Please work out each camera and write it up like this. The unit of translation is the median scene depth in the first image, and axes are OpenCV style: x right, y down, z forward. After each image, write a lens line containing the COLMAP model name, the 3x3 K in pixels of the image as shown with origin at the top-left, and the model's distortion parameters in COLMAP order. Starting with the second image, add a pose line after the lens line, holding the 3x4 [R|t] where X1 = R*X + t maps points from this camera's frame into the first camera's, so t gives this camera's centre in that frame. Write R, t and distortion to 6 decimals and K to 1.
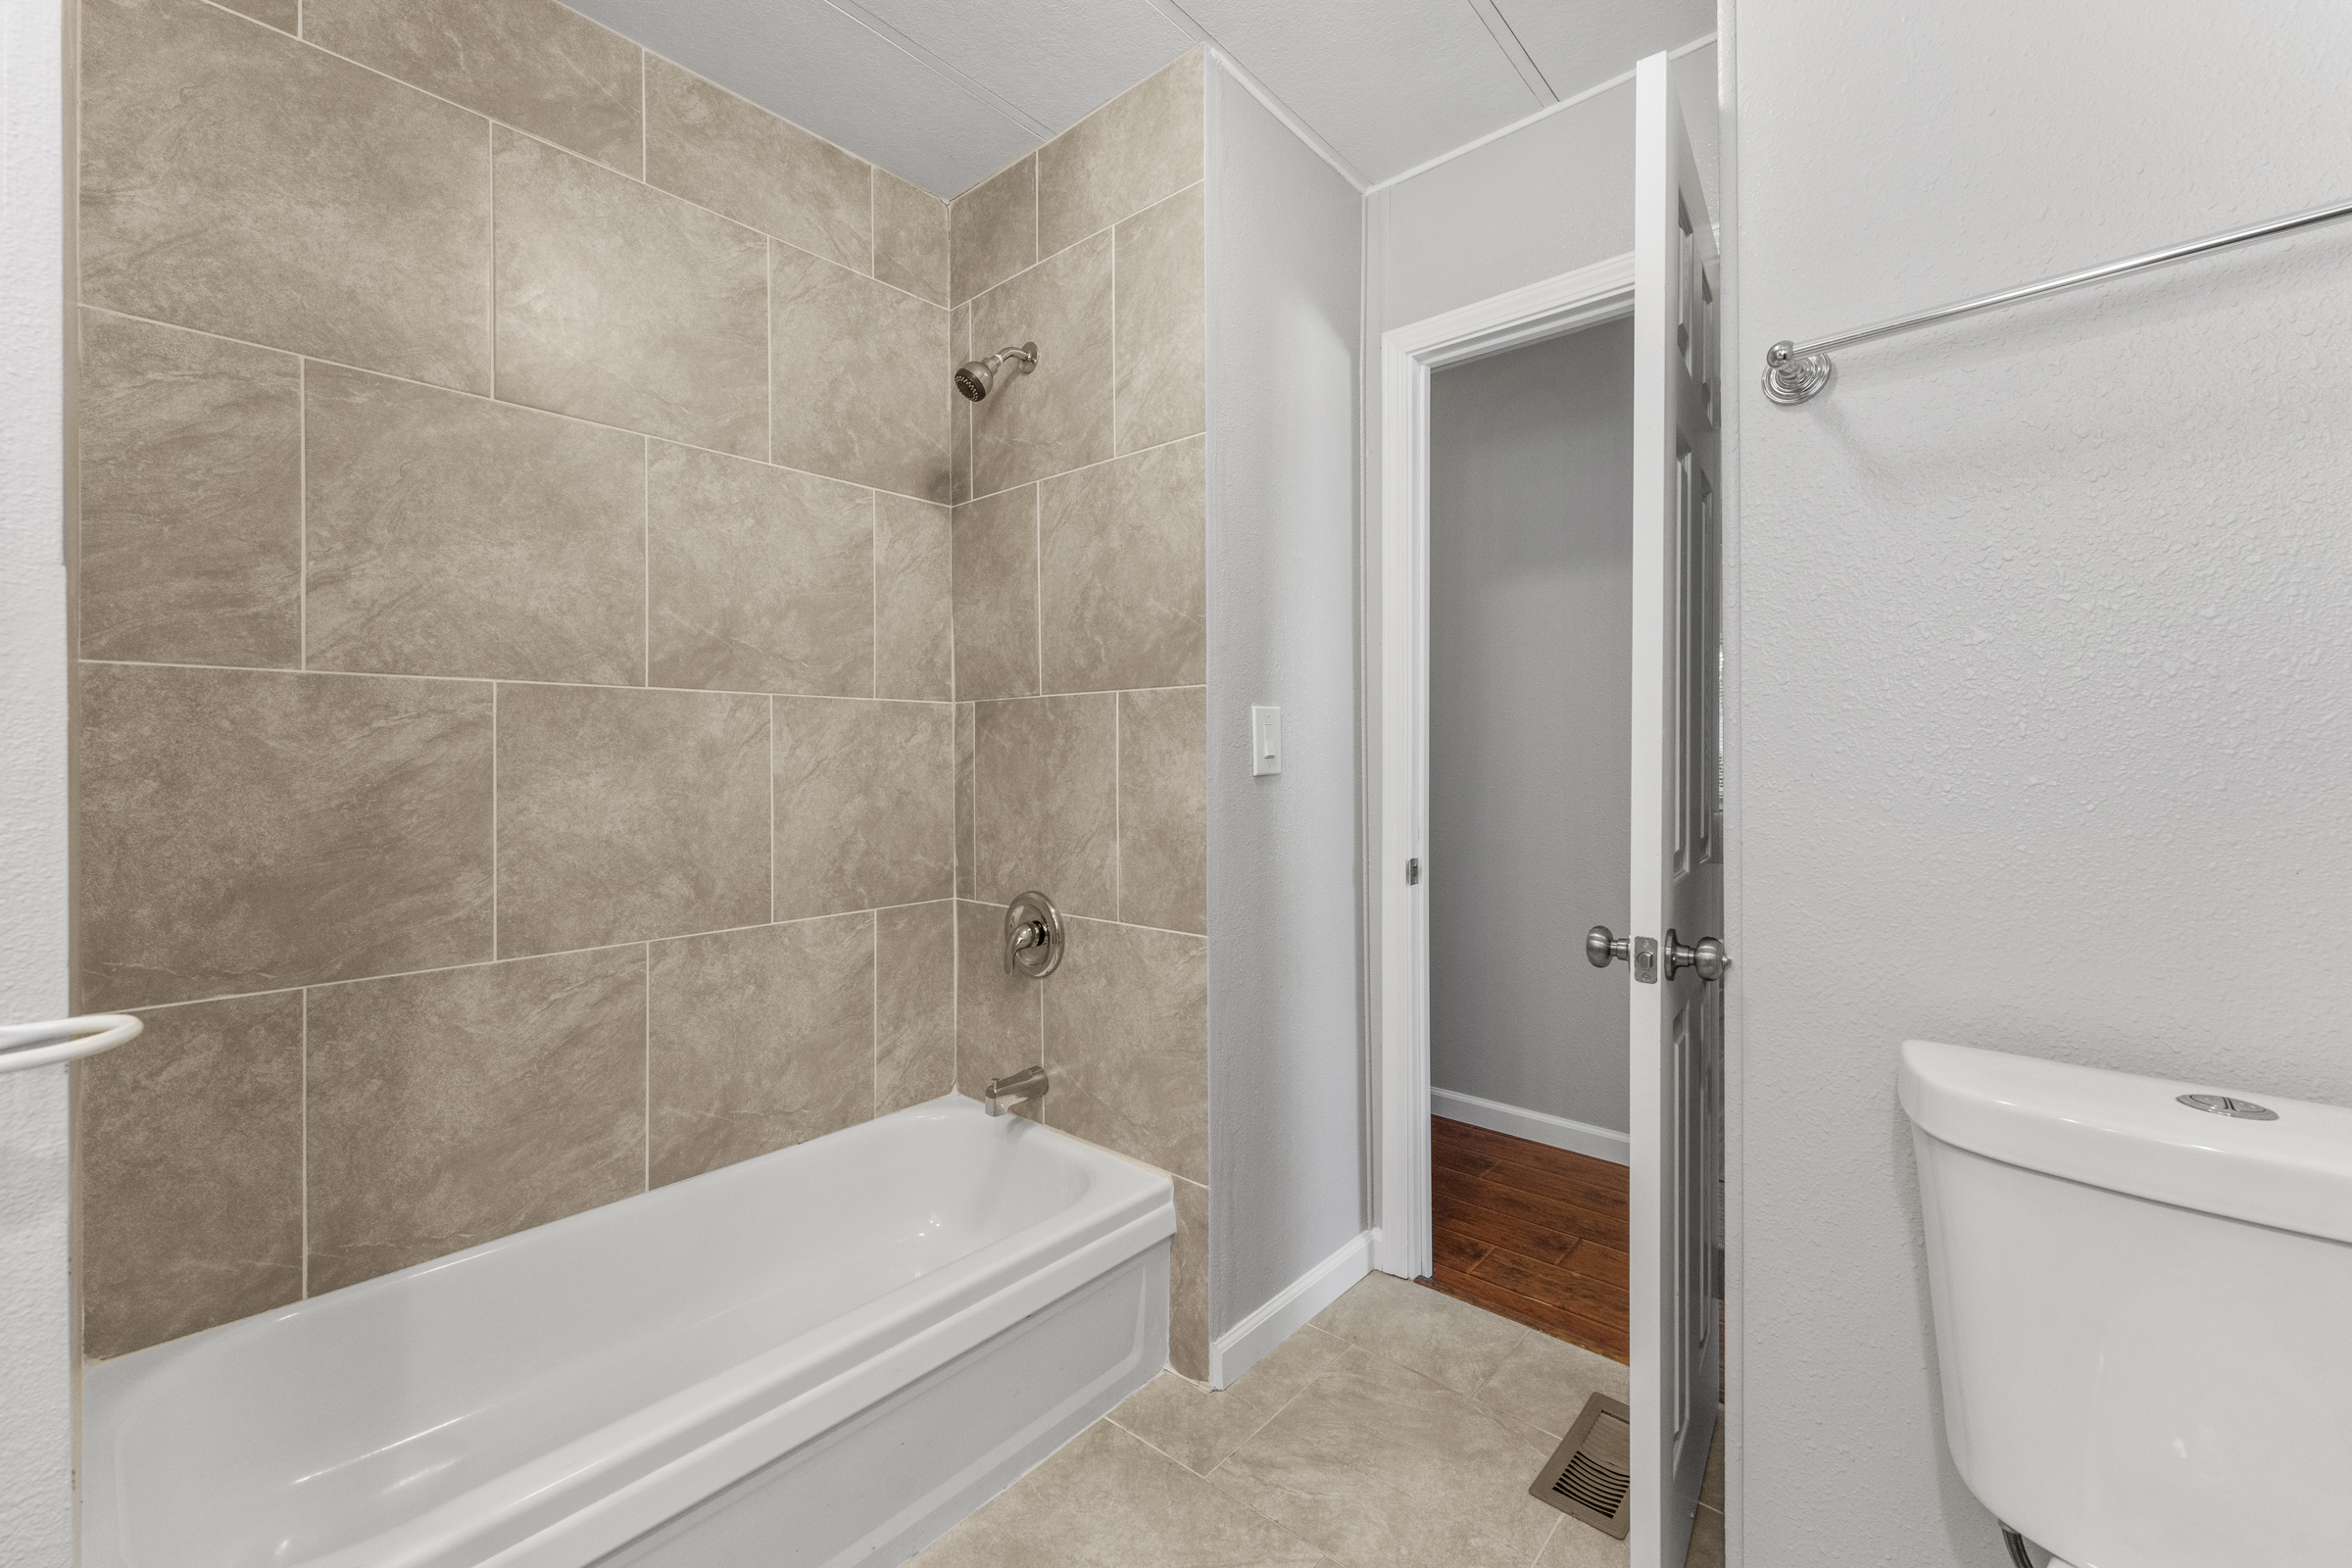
lens RADIAL K [[943.5, 0, 1191.9], [0, 943.5, 768.3], [0, 0, 1]] dist [0.001895, 0.000526]
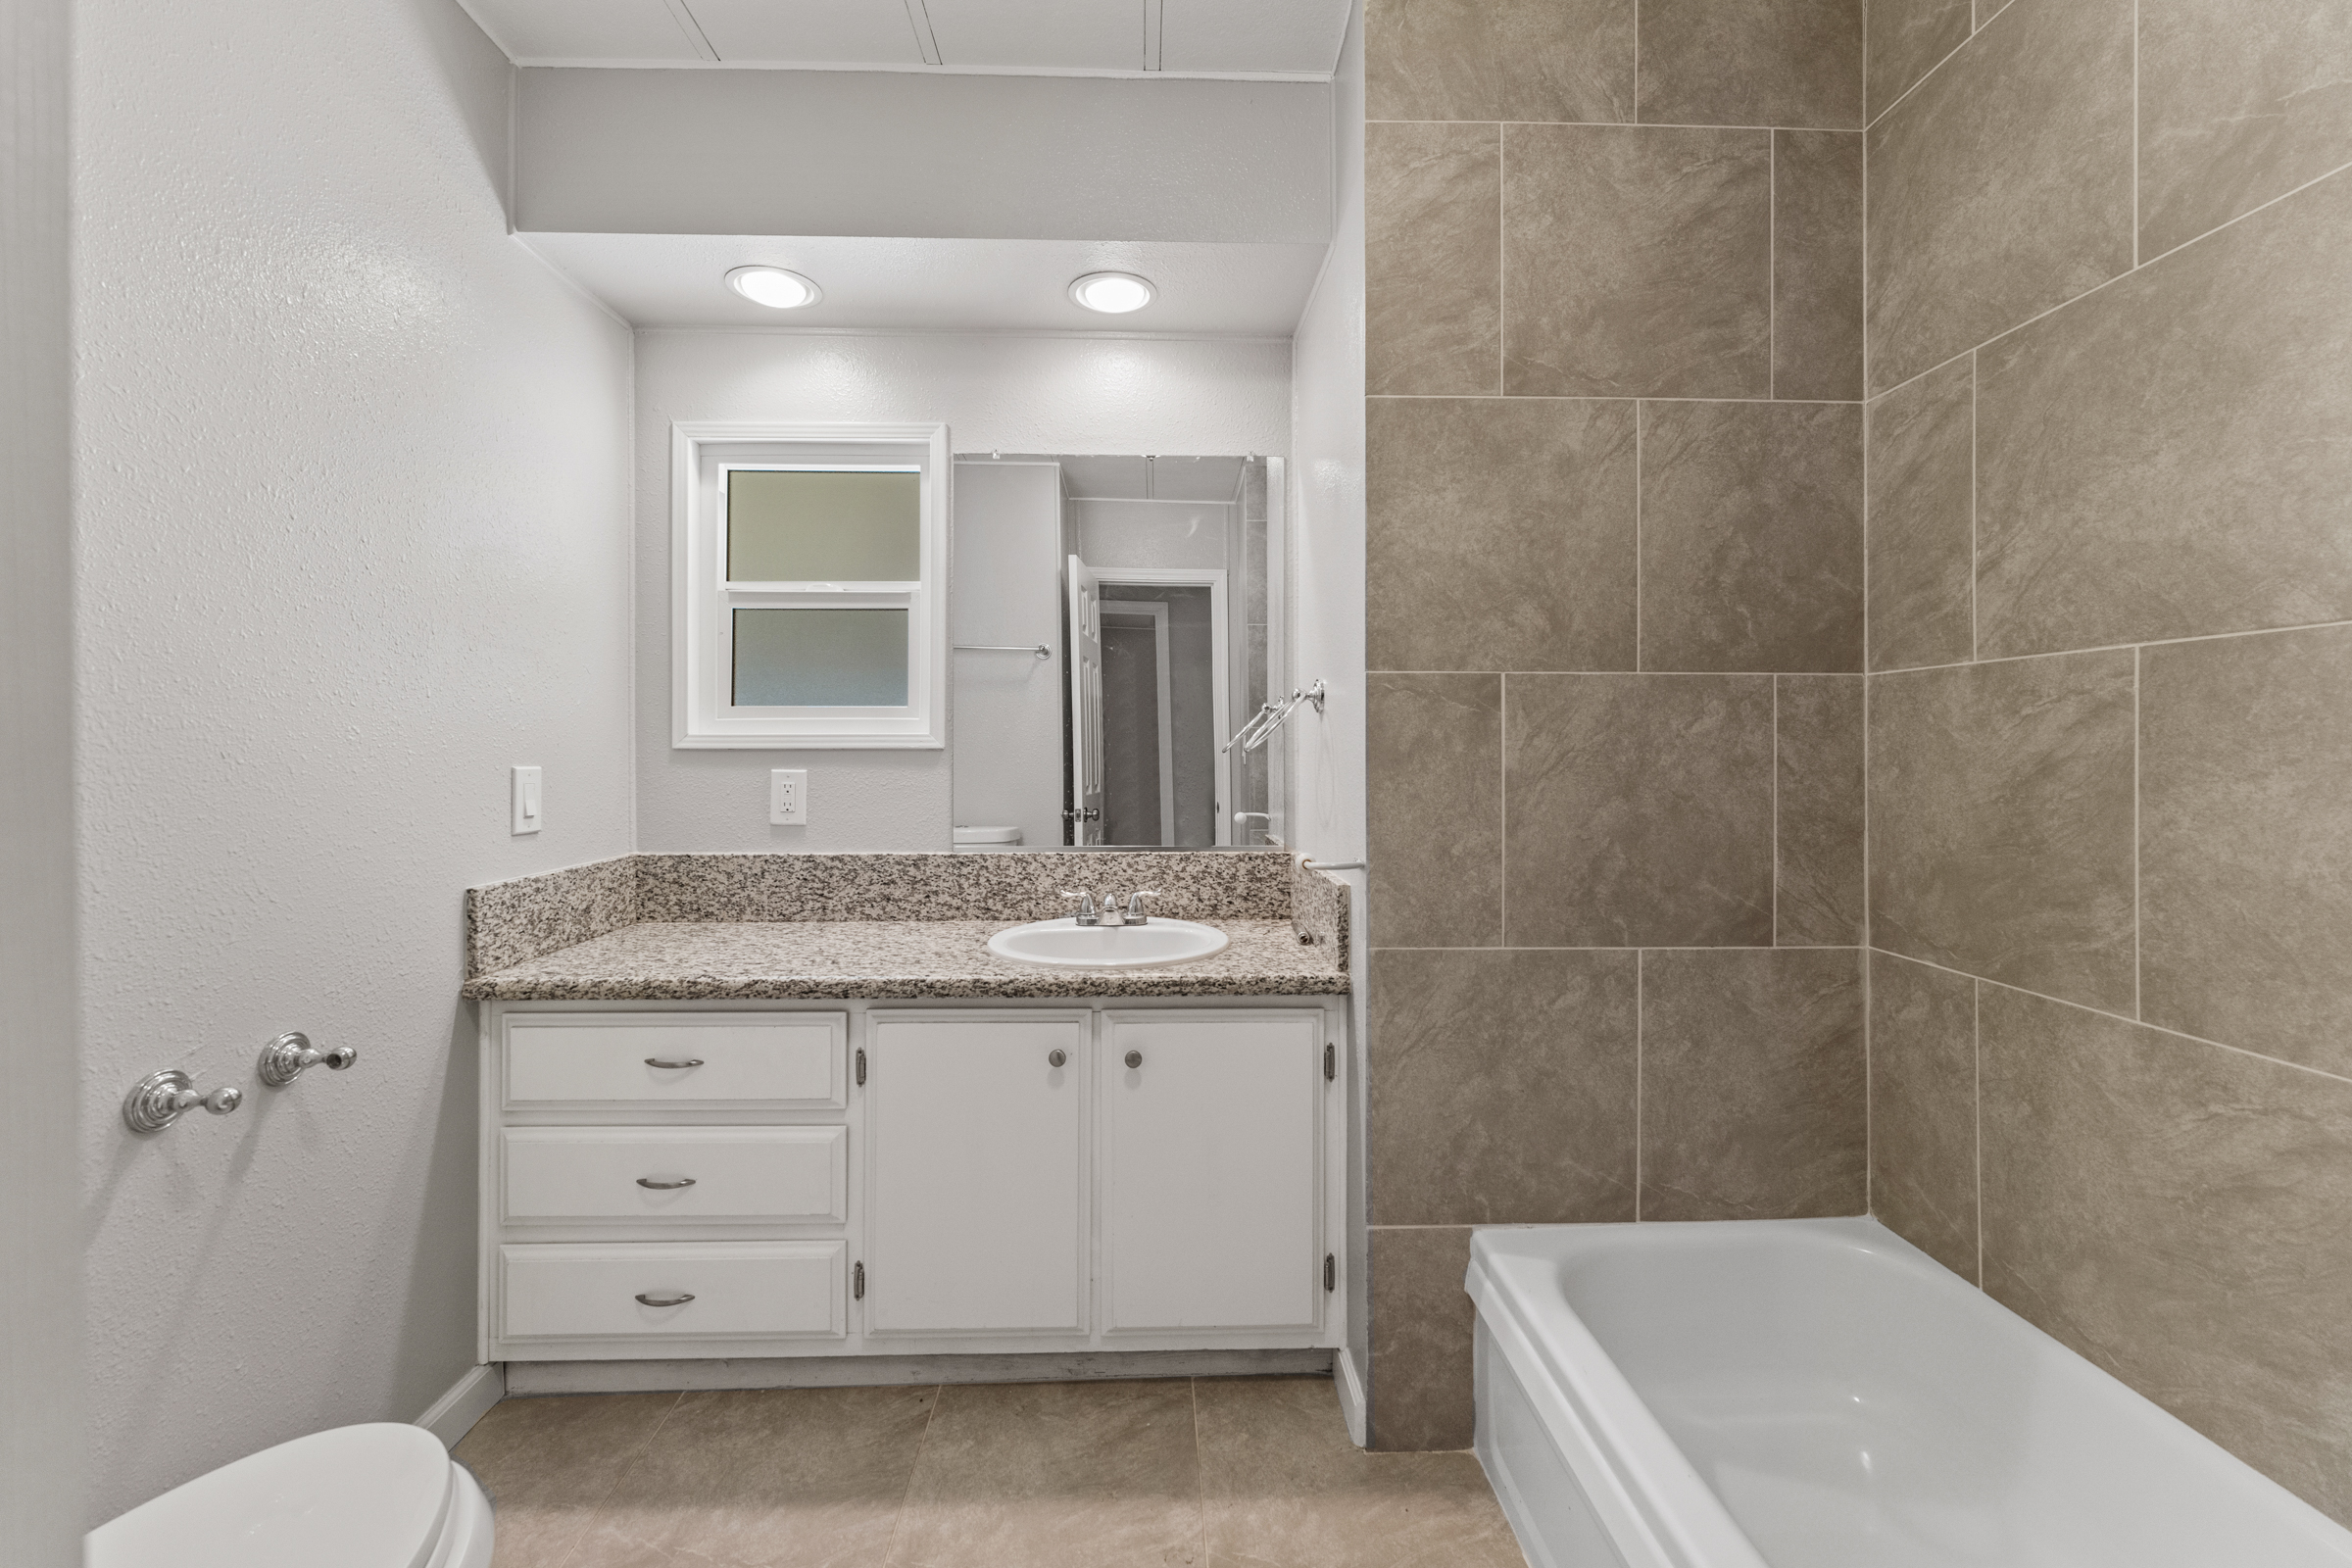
lens RADIAL K [[943.5, 0, 1181.1], [0, 943.5, 763.4], [0, 0, 1]] dist [0.001895, 0.000526]
pose [[-0.725318, 0.010452, -0.688334, 0.342338], [-0.007637, 0.999701, 0.023227, -0.011631], [0.688371, 0.022104, -0.725022, 1.081832]]
